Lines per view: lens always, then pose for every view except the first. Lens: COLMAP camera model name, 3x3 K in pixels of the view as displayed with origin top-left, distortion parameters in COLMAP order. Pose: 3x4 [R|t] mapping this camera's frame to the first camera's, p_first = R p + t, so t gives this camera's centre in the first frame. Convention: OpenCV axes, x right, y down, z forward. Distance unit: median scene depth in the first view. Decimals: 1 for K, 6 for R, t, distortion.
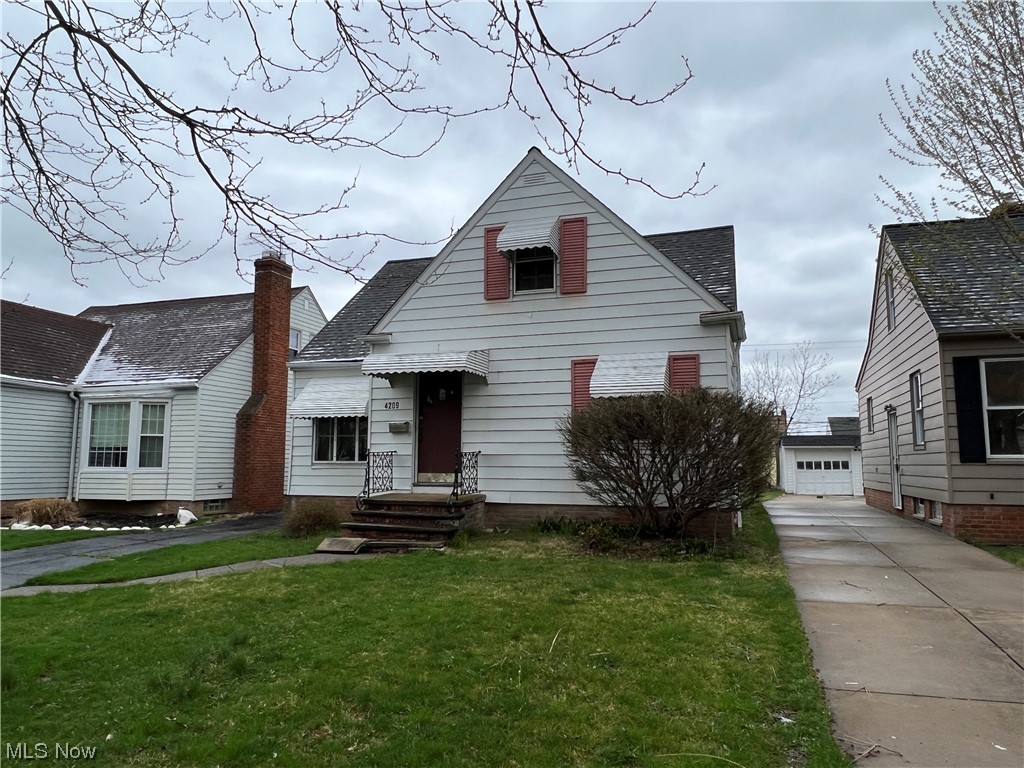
lens RADIAL K [[688.7, 0, 511.2], [0, 688.7, 384.1], [0, 0, 1]] dist [0.002315, 0.000775]
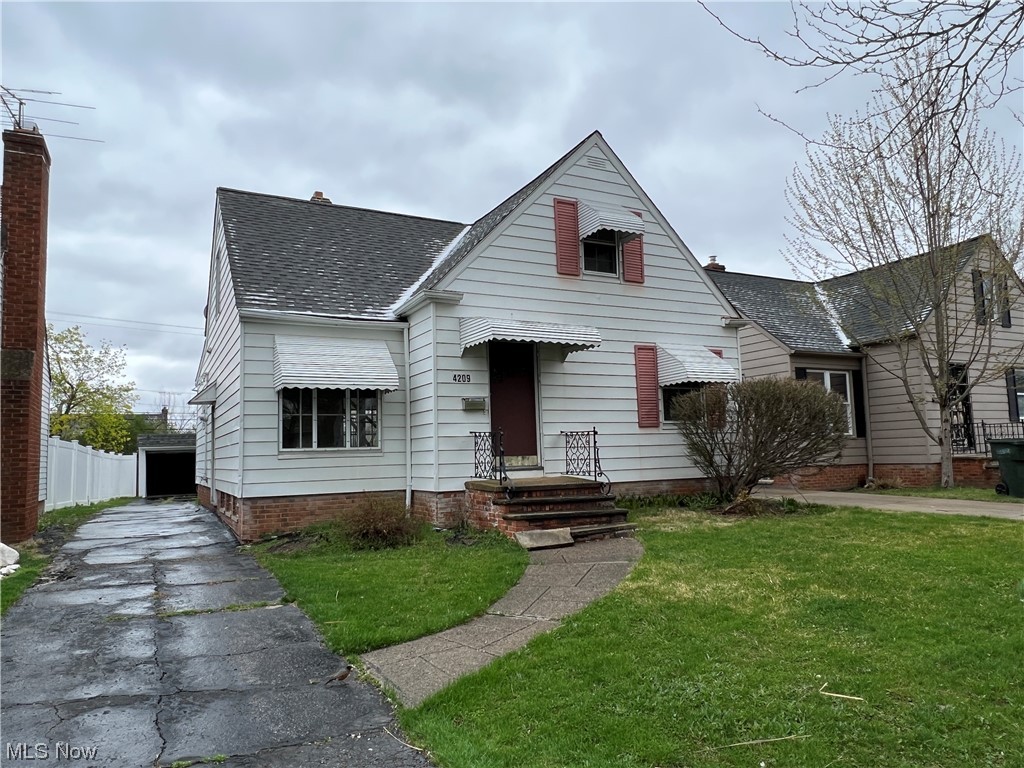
lens RADIAL K [[688.7, 0, 510.3], [0, 688.7, 384.3], [0, 0, 1]] dist [0.002315, 0.000775]
pose [[0.693639, 0.051391, 0.718487, -0.746767], [-0.052753, 0.998397, -0.020484, 0.053241], [-0.718389, -0.023693, 0.695238, 0.372802]]
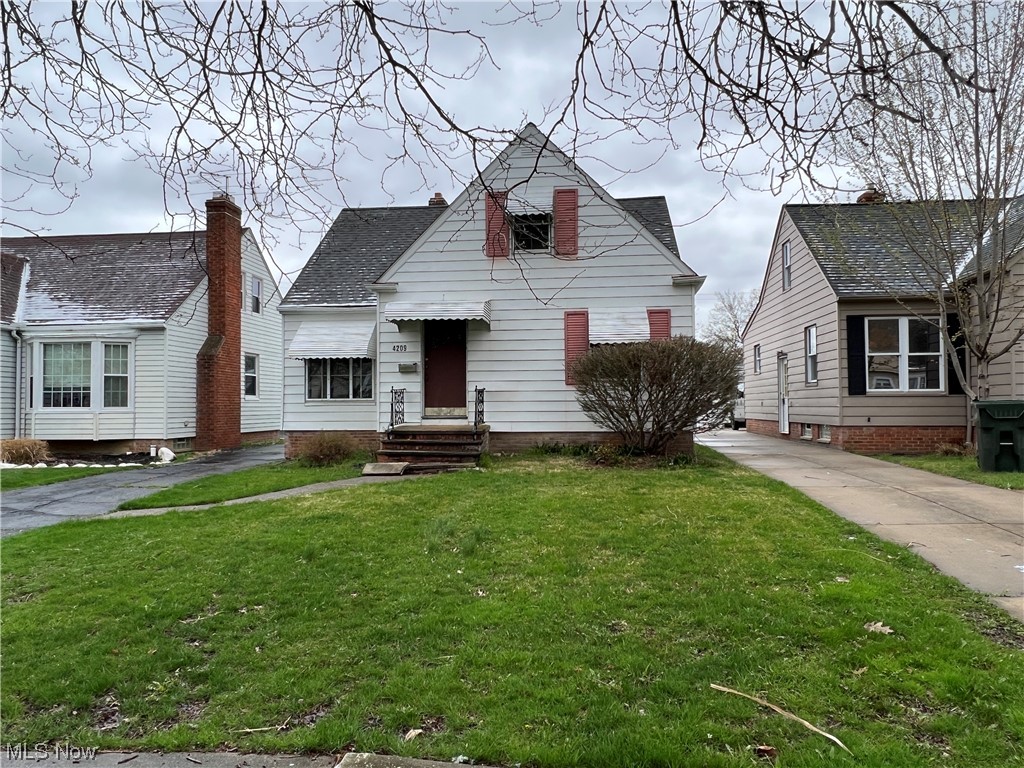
lens RADIAL K [[688.7, 0, 510.3], [0, 688.7, 386.4], [0, 0, 1]] dist [0.002315, 0.000775]
pose [[0.975819, -0.002894, 0.218561, -0.245055], [-0.015991, 0.996288, 0.084588, -0.004619], [-0.217994, -0.086037, 0.972150, -0.133634]]
